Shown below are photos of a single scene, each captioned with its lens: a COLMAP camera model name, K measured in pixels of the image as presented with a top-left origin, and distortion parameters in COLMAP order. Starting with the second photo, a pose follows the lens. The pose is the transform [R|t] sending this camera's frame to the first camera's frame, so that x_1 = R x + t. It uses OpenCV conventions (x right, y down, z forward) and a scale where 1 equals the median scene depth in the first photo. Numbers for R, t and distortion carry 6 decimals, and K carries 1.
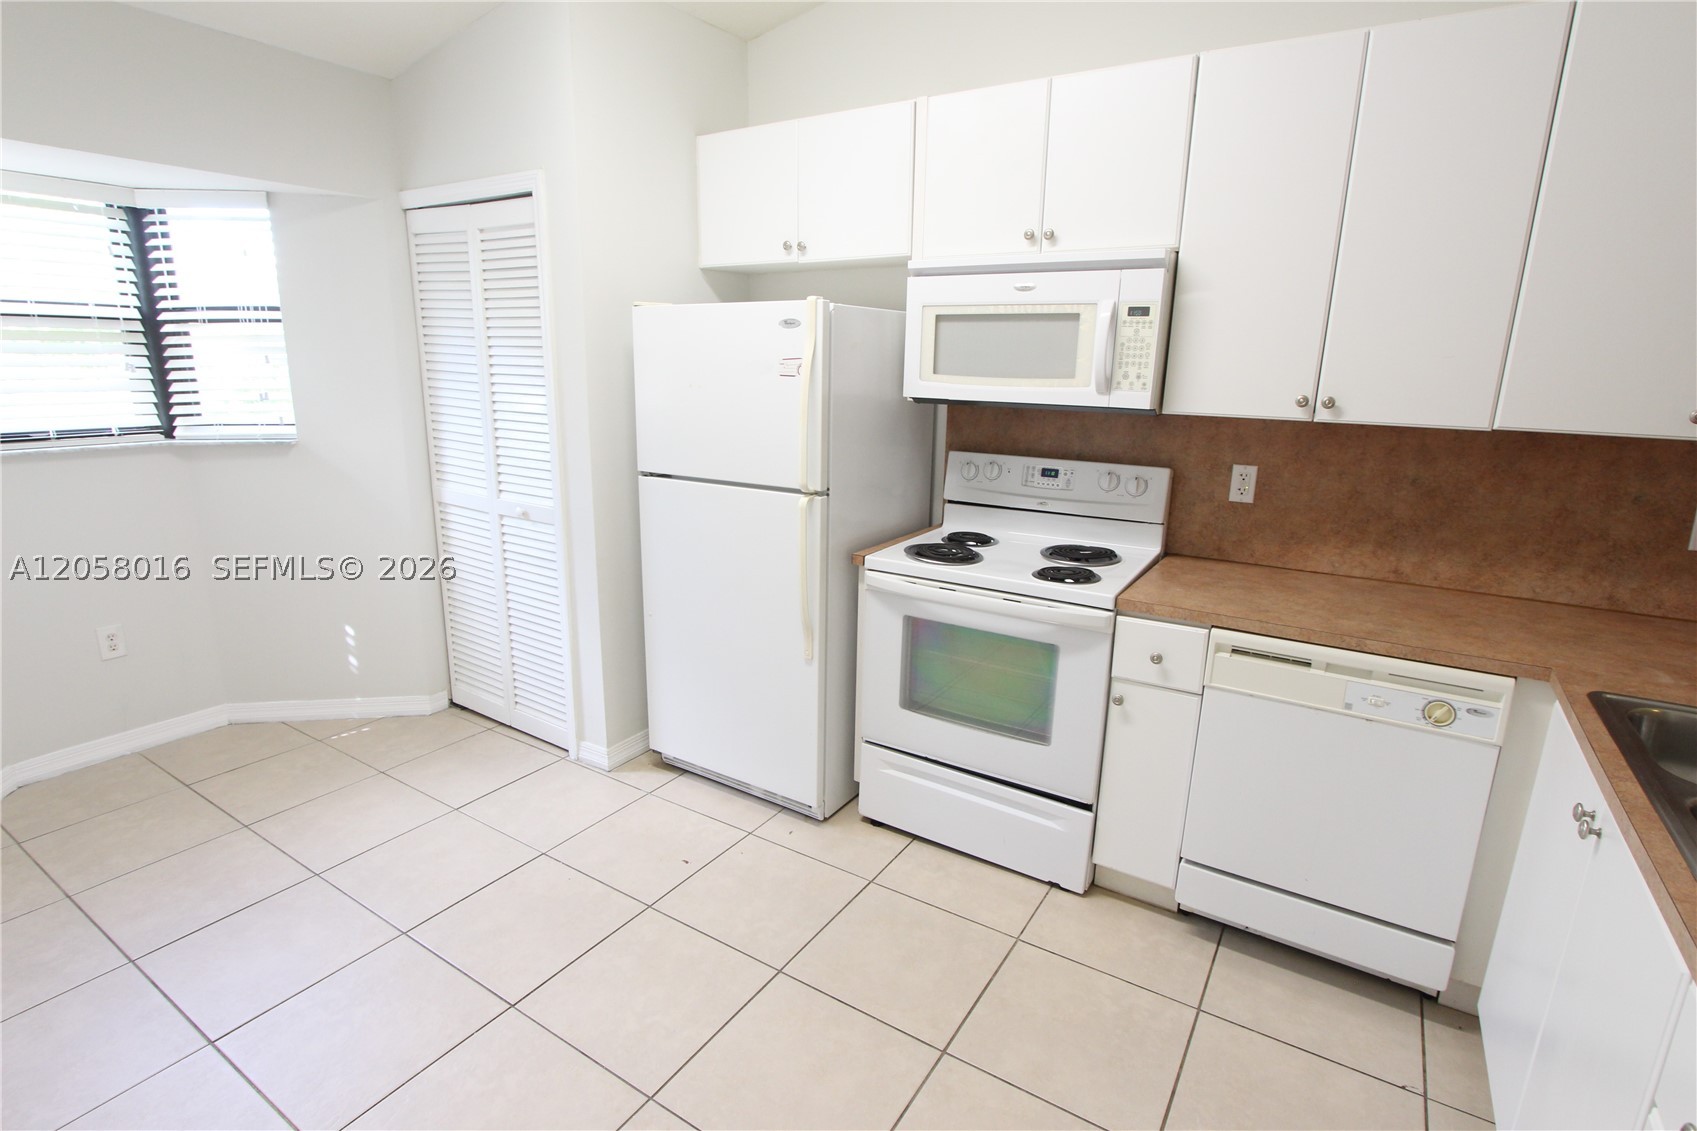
lens RADIAL K [[835.0, 0, 848.5], [0, 835.0, 565.5], [0, 0, 1]] dist [-0.000187, 0.000069]
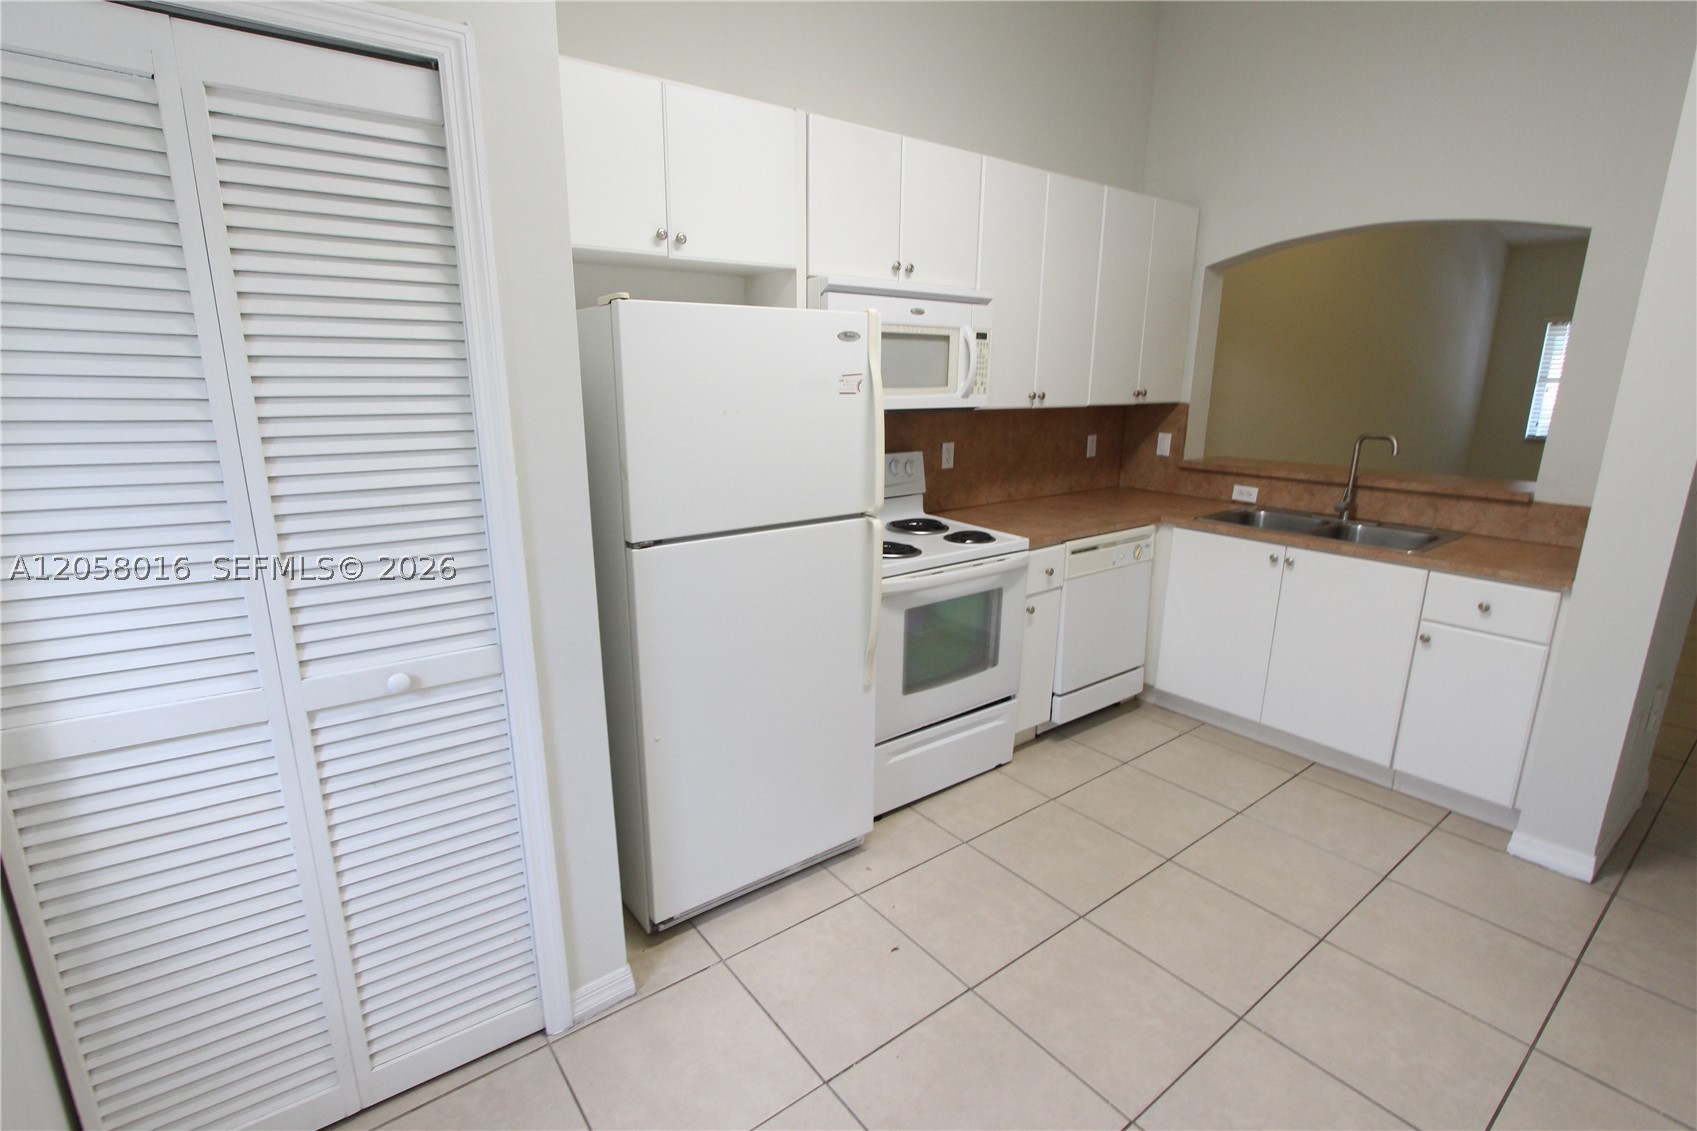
lens RADIAL K [[775.6, 0, 790.0], [0, 775.6, 562.6], [0, 0, 1]] dist [-0.003811, -0.000172]
pose [[0.378734, -0.233658, 0.895525, -0.934363], [0.227955, 0.961348, 0.154426, -0.201556], [-0.896993, 0.145653, 0.417359, 0.754091]]
